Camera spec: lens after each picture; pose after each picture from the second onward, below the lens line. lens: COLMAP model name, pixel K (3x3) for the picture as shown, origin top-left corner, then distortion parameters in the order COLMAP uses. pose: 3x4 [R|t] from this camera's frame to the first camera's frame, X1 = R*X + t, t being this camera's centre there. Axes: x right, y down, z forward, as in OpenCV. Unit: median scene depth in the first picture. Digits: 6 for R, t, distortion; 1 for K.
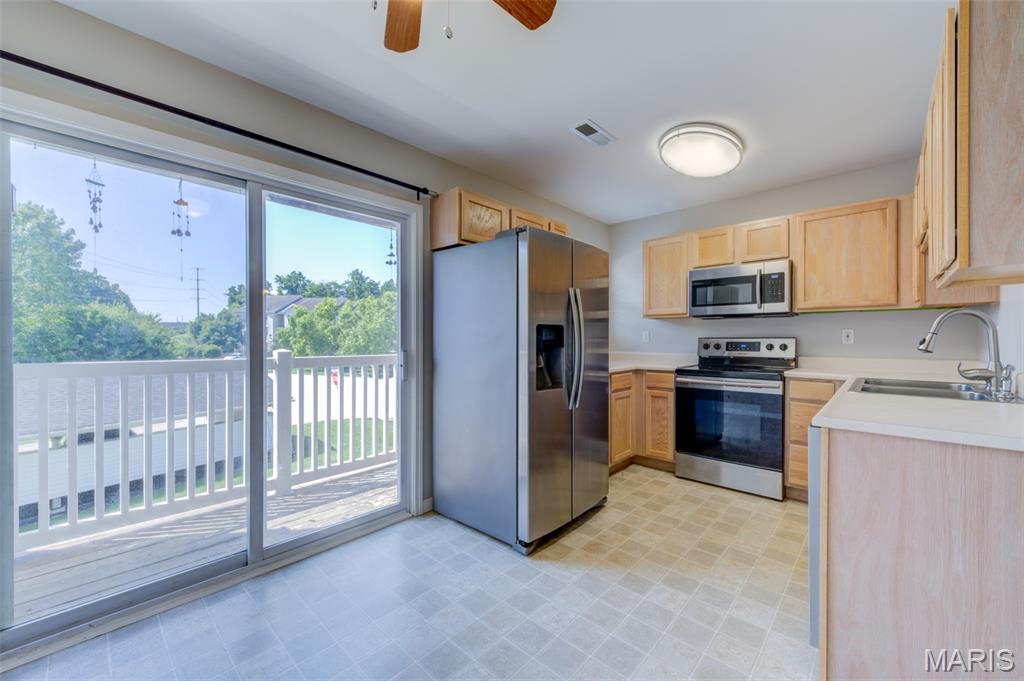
lens RADIAL K [[404.5, 0, 508.3], [0, 404.5, 342.5], [0, 0, 1]] dist [0.006813, -0.001354]
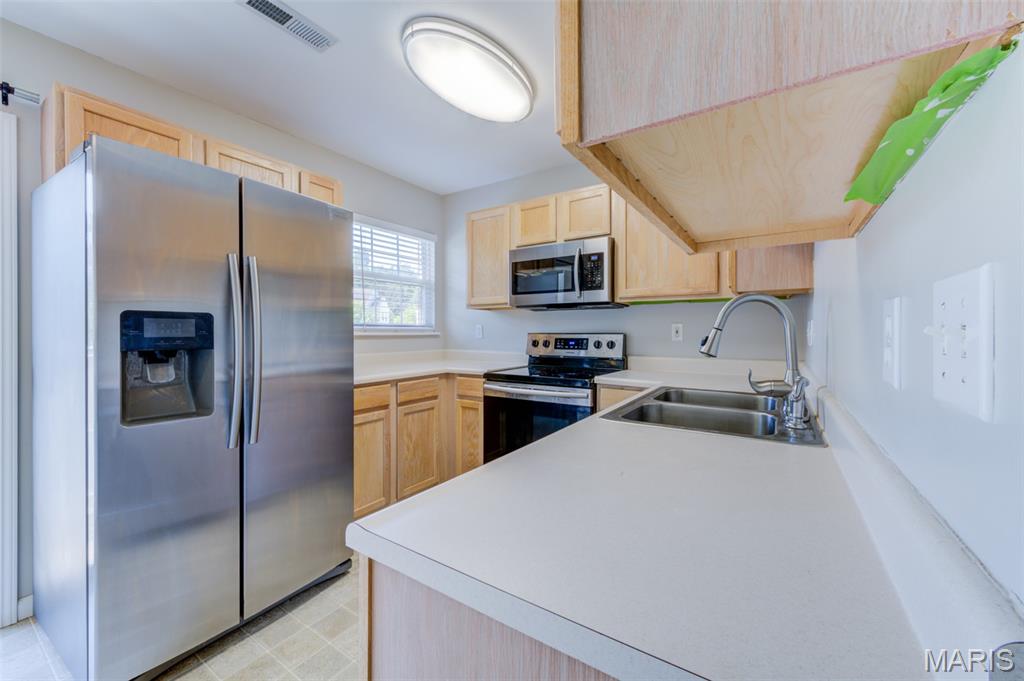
lens RADIAL K [[404.5, 0, 509.2], [0, 404.5, 335.6], [0, 0, 1]] dist [0.006813, -0.001354]
pose [[0.986570, 0.001355, 0.163333, 0.343303], [-0.001010, 0.999997, -0.002193, -0.005549], [-0.163336, 0.001999, 0.986569, 0.224831]]
